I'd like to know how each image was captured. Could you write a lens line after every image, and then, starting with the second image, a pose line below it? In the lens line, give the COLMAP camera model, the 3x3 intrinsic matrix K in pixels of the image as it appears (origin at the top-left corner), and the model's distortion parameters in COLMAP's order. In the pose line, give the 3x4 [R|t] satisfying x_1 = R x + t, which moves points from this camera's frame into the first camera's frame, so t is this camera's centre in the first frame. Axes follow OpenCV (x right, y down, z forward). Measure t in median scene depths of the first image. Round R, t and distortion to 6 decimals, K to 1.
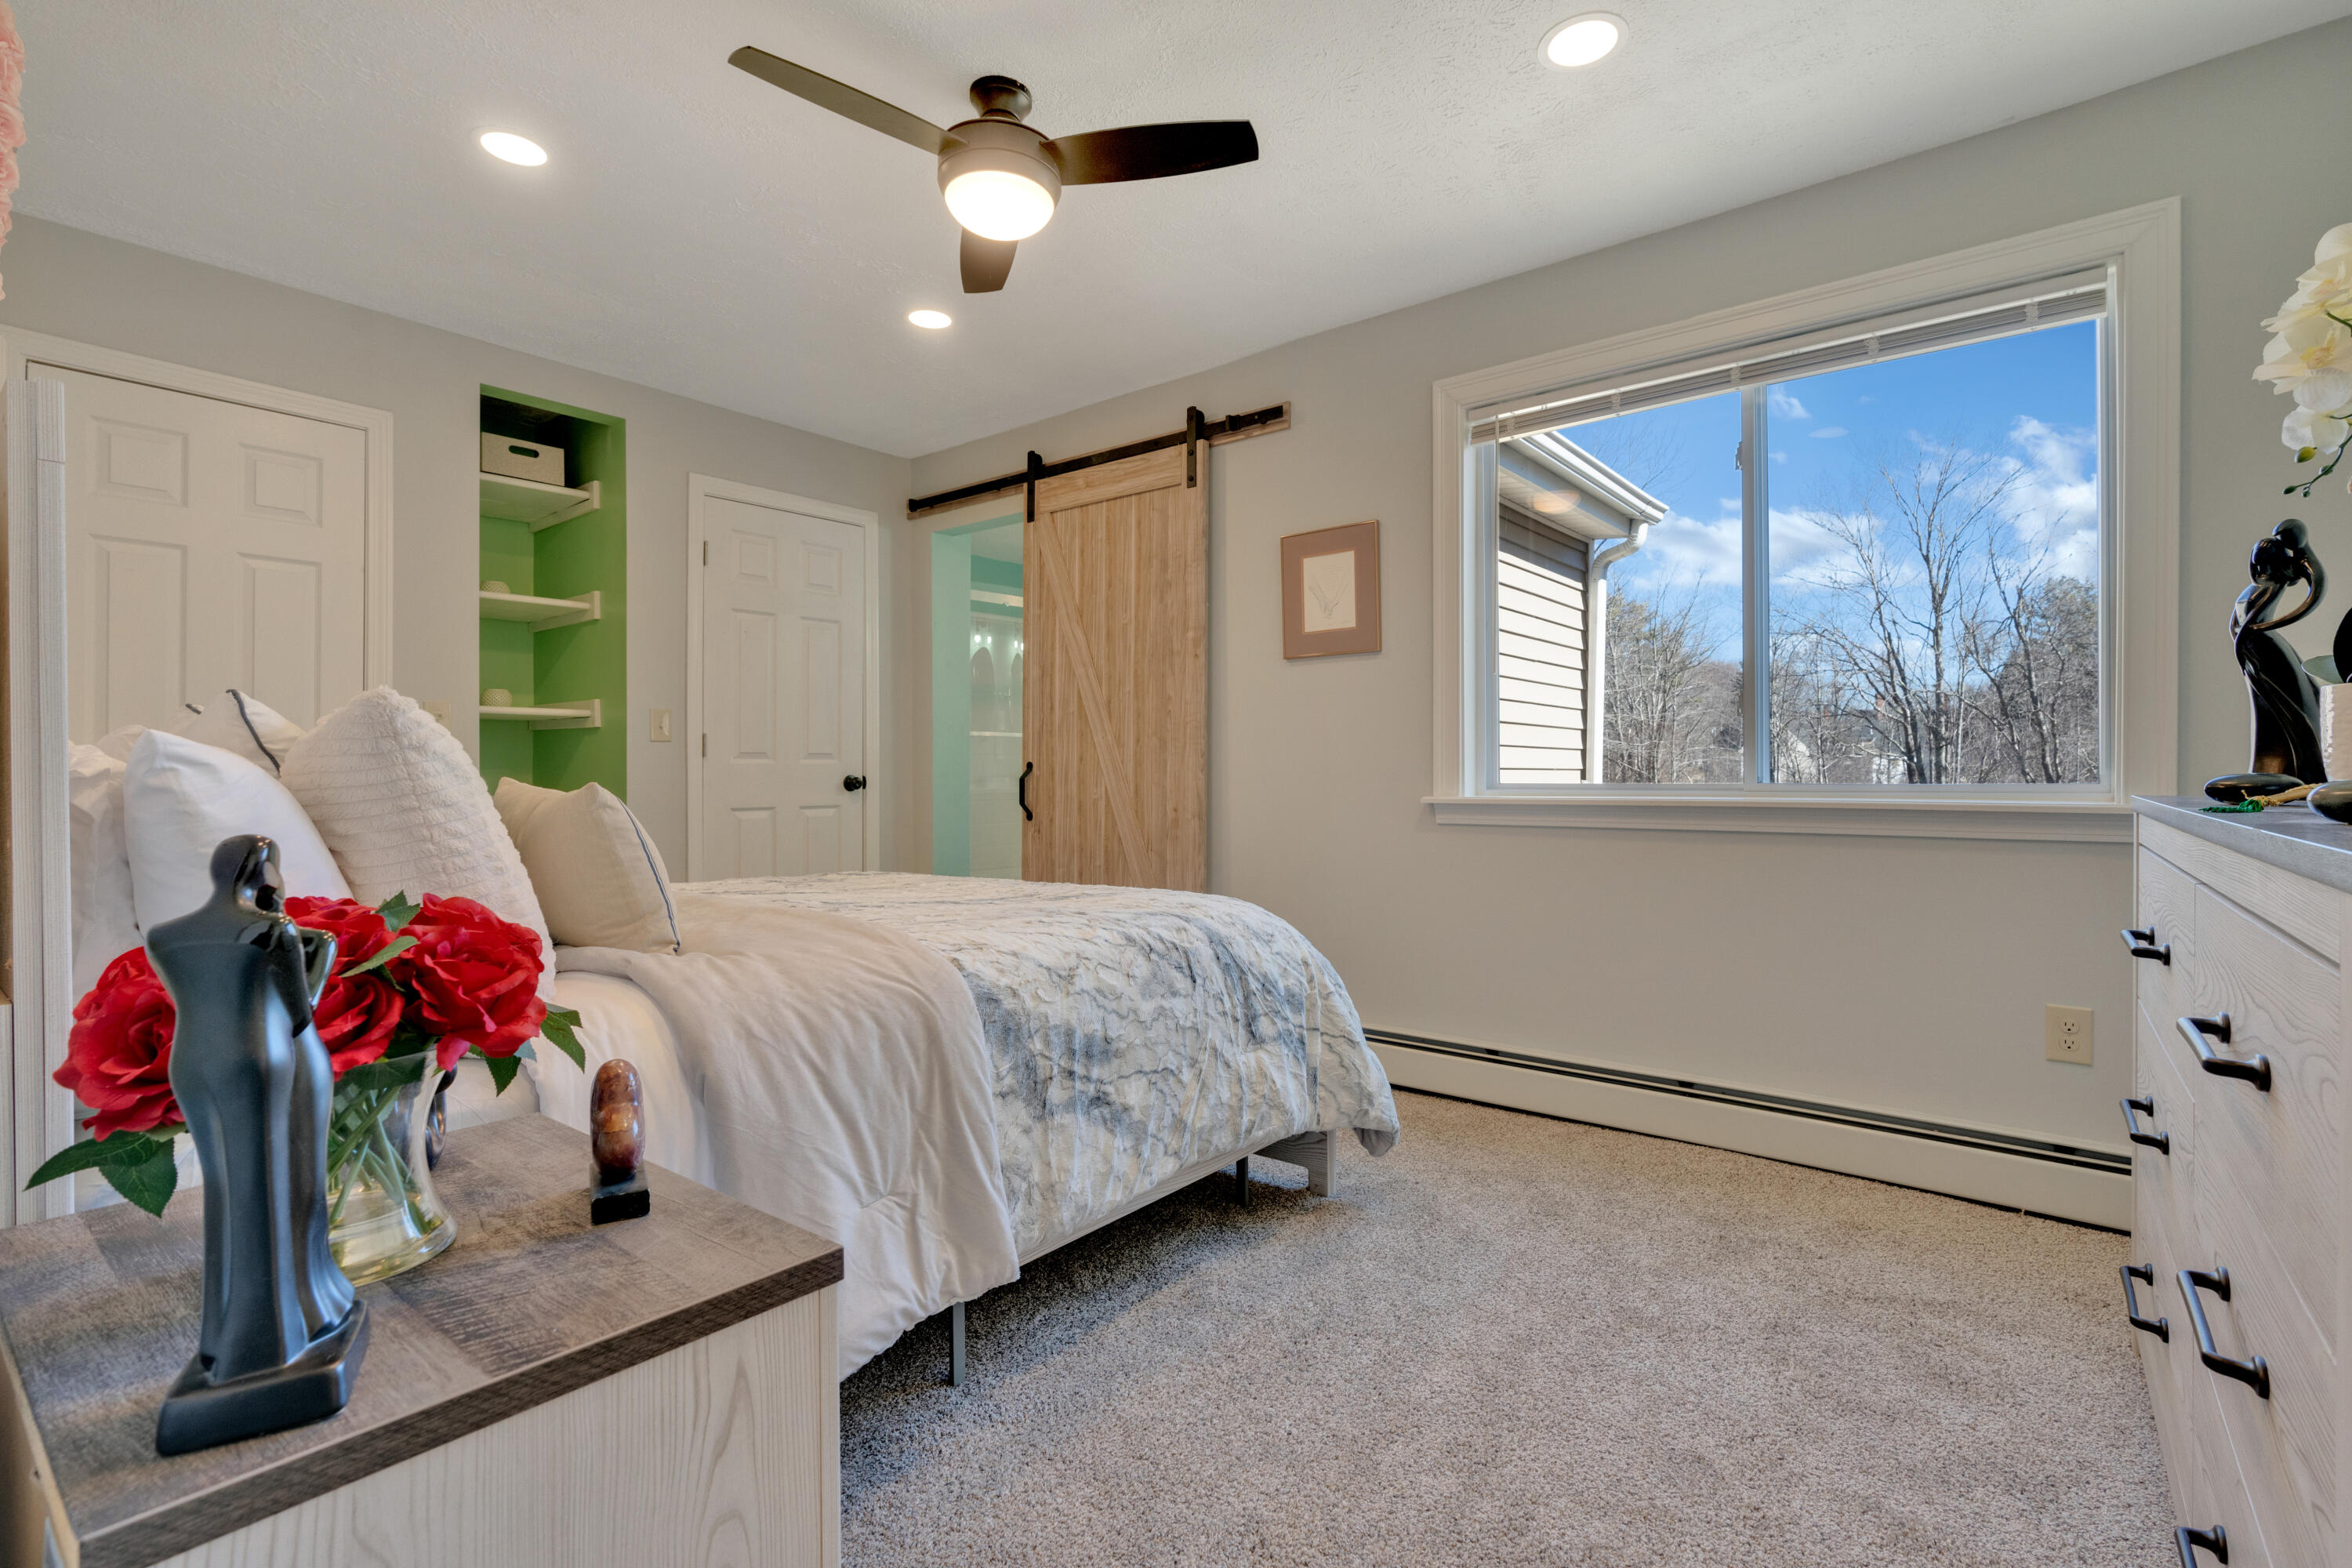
lens RADIAL K [[1055.6, 0, 1202.5], [0, 1055.6, 782.7], [0, 0, 1]] dist [-0.019077, 0.010205]
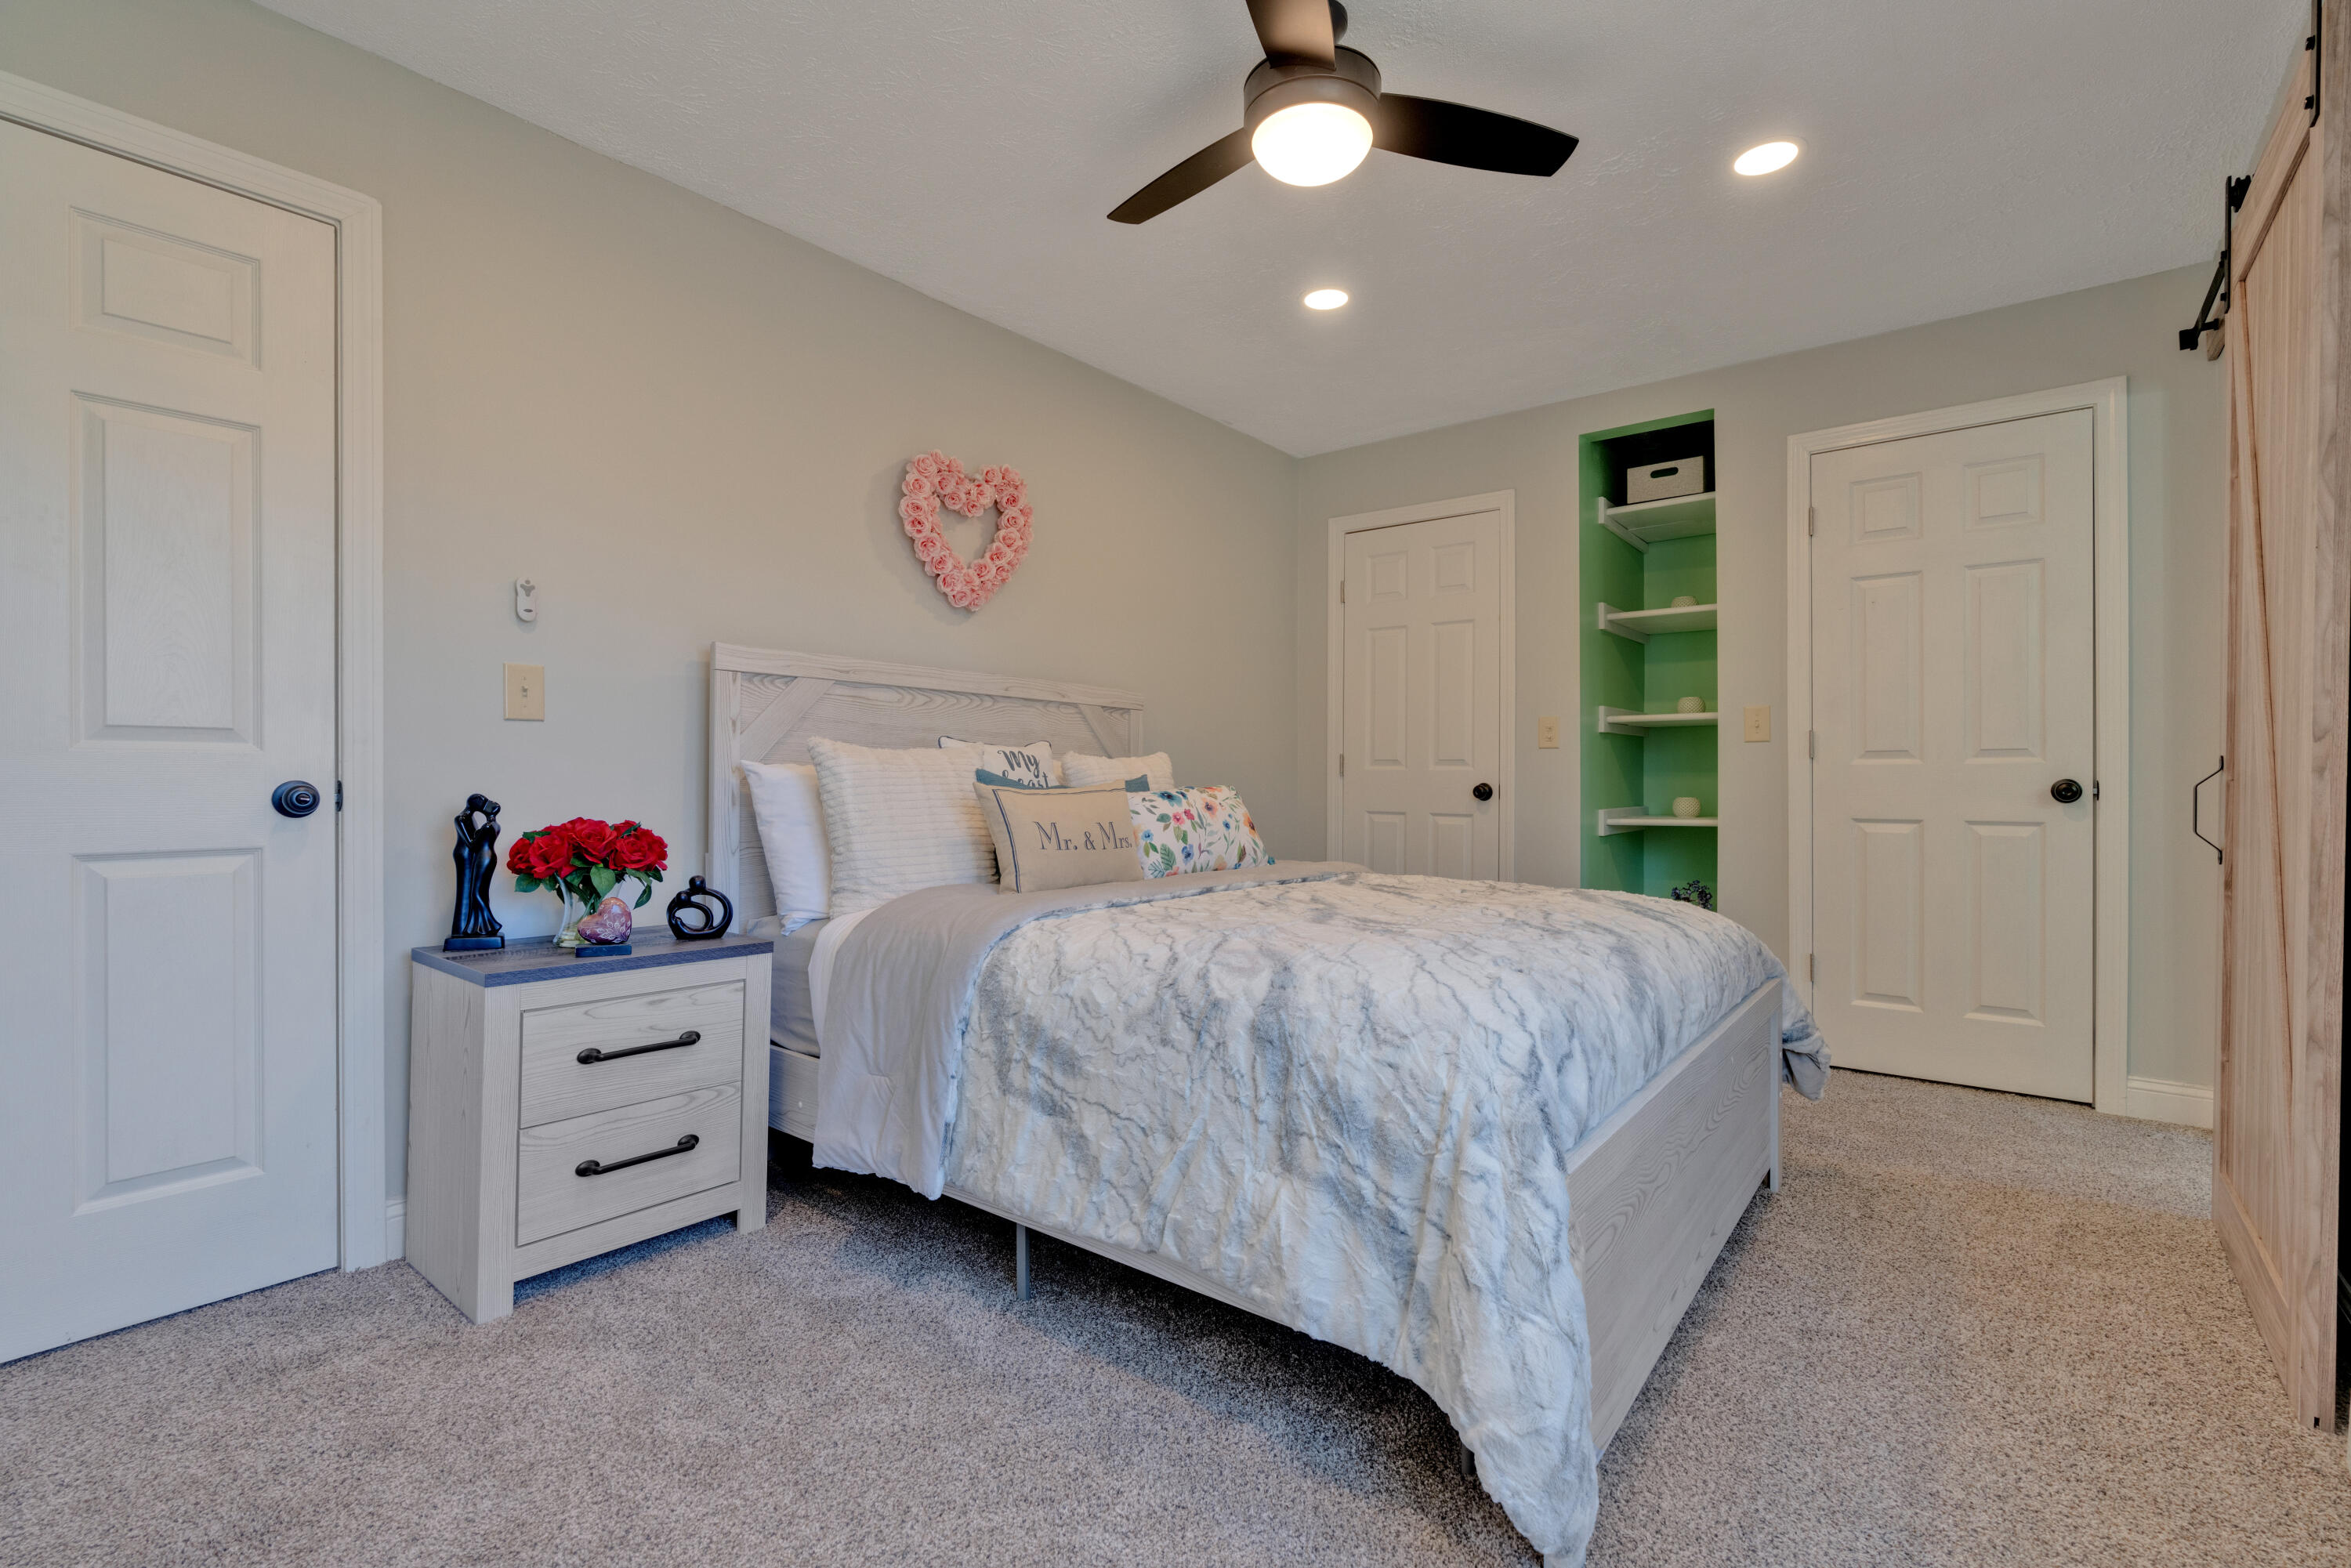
lens RADIAL K [[1055.2, 0, 1202.0], [0, 1055.2, 782.7], [0, 0, 1]] dist [-0.019077, 0.010205]
pose [[0.003951, 0.008545, -0.999956, 0.733892], [-0.009877, 0.999915, 0.008505, -0.011344], [0.999943, 0.009843, 0.004035, 0.935089]]
